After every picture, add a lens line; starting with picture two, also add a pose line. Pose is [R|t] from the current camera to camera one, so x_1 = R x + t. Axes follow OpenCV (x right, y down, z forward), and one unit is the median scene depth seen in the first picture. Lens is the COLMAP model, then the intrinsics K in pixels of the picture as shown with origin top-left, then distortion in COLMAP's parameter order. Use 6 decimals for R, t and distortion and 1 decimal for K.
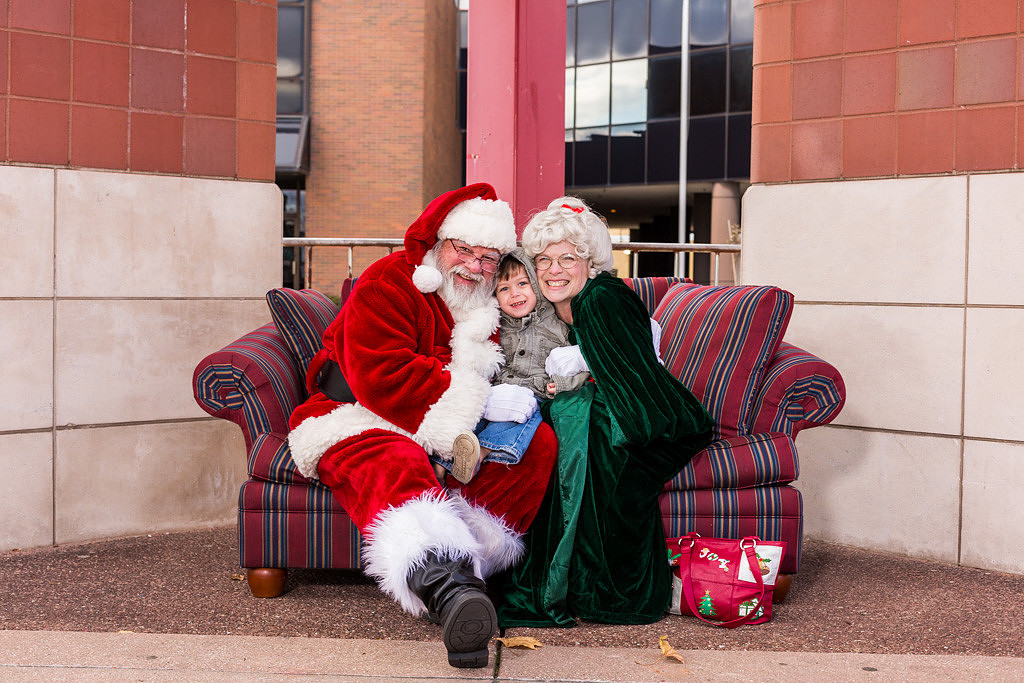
lens RADIAL K [[1480.2, 0, 512.0], [0, 1480.2, 341.5], [0, 0, 1]] dist [0.001018, -0.045408]
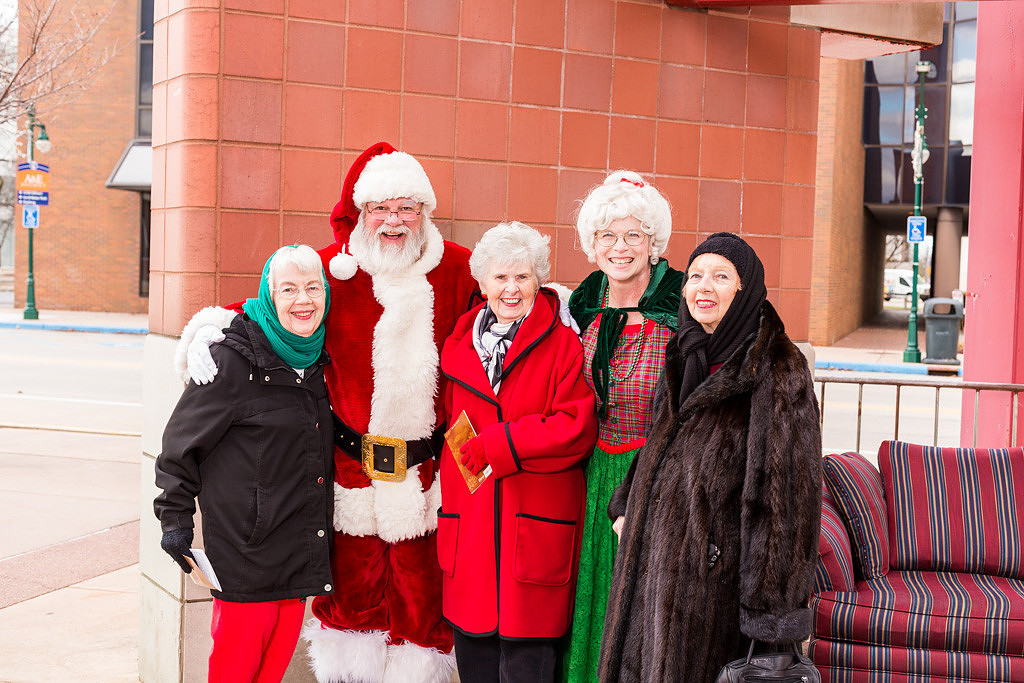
lens RADIAL K [[1480.2, 0, 512.0], [0, 1480.2, 341.5], [0, 0, 1]] dist [0.001018, -0.045408]
pose [[0.967884, 0.028182, -0.249813, -0.106069], [-0.027102, 0.999603, 0.007764, -0.119484], [0.249932, -0.000744, 0.968263, -0.157772]]
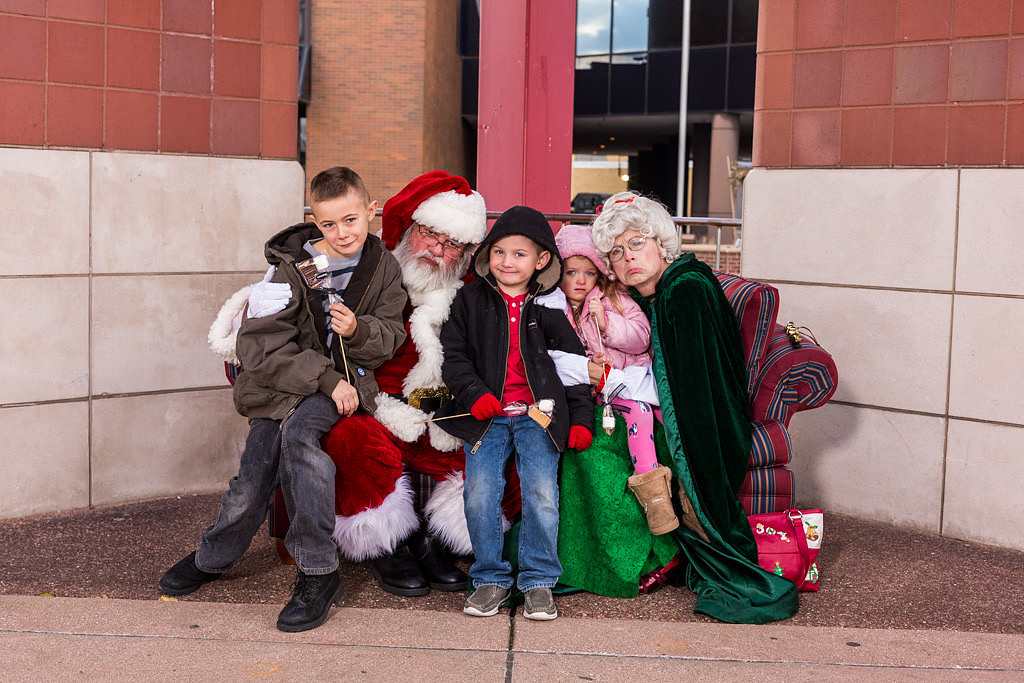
lens RADIAL K [[1480.2, 0, 512.0], [0, 1480.2, 341.5], [0, 0, 1]] dist [0.001018, -0.045408]
pose [[0.999926, 0.011700, 0.003240, -0.011164], [-0.011854, 0.998539, 0.052721, -0.039587], [-0.002619, -0.052756, 0.998604, -0.053975]]
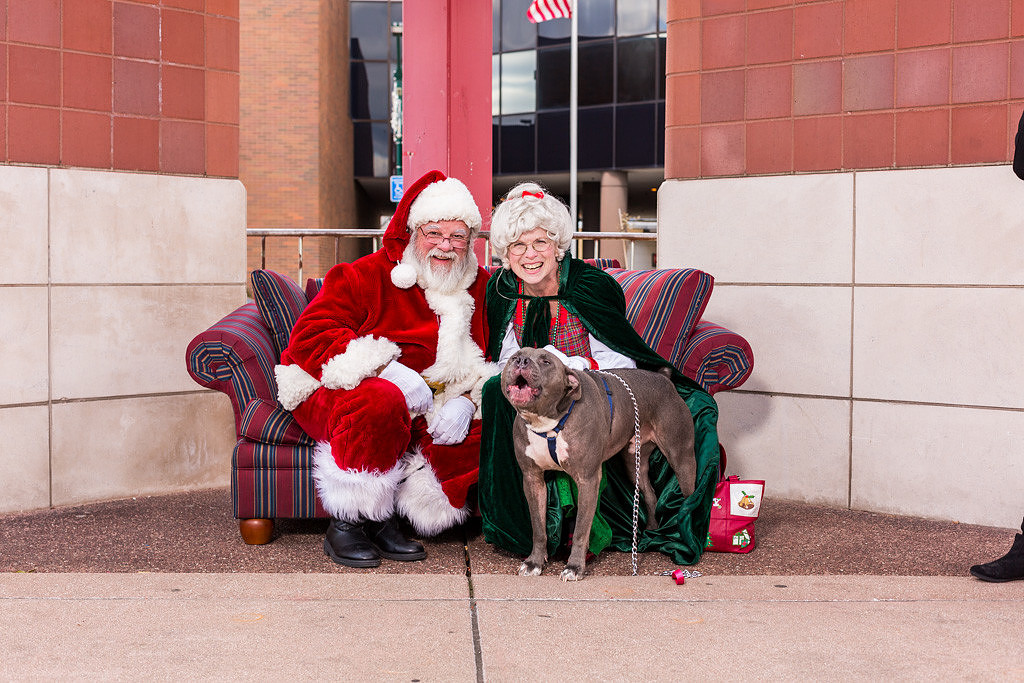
lens RADIAL K [[1480.2, 0, 512.0], [0, 1480.2, 341.5], [0, 0, 1]] dist [0.001018, -0.045408]
pose [[0.996991, -0.010910, 0.076741, -0.046964], [0.010307, 0.999913, 0.008255, 0.007428], [-0.076825, -0.007439, 0.997017, -0.128924]]
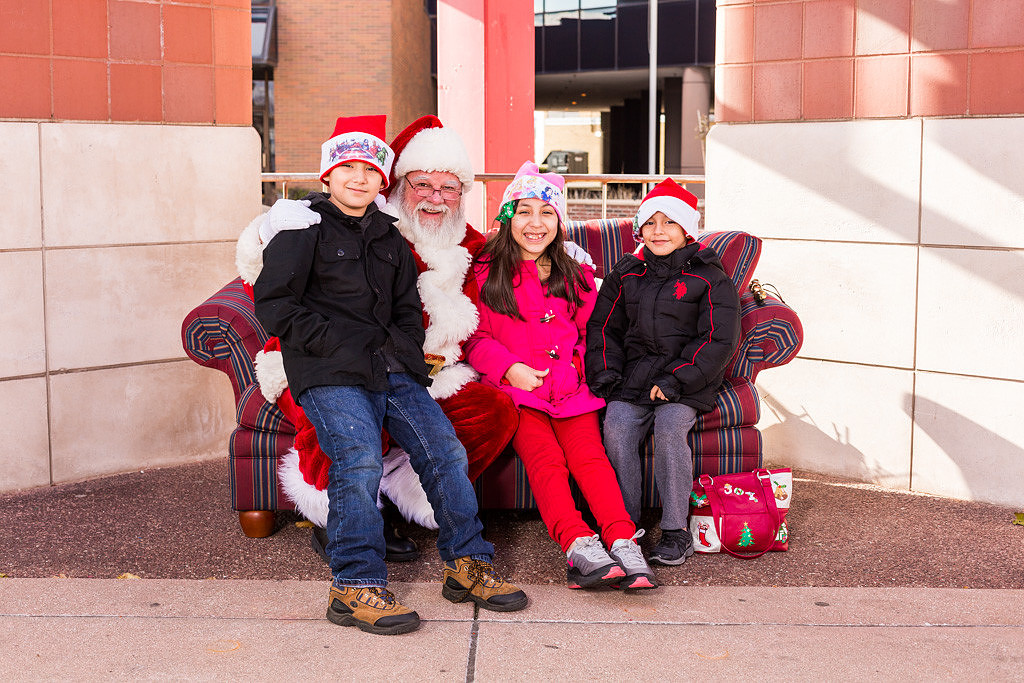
lens RADIAL K [[1480.2, 0, 512.0], [0, 1480.2, 341.5], [0, 0, 1]] dist [0.001018, -0.045408]
pose [[0.999741, -0.013641, 0.018201, -0.001120], [0.012134, 0.996686, 0.080438, -0.042202], [-0.019238, -0.080197, 0.996593, -0.041051]]
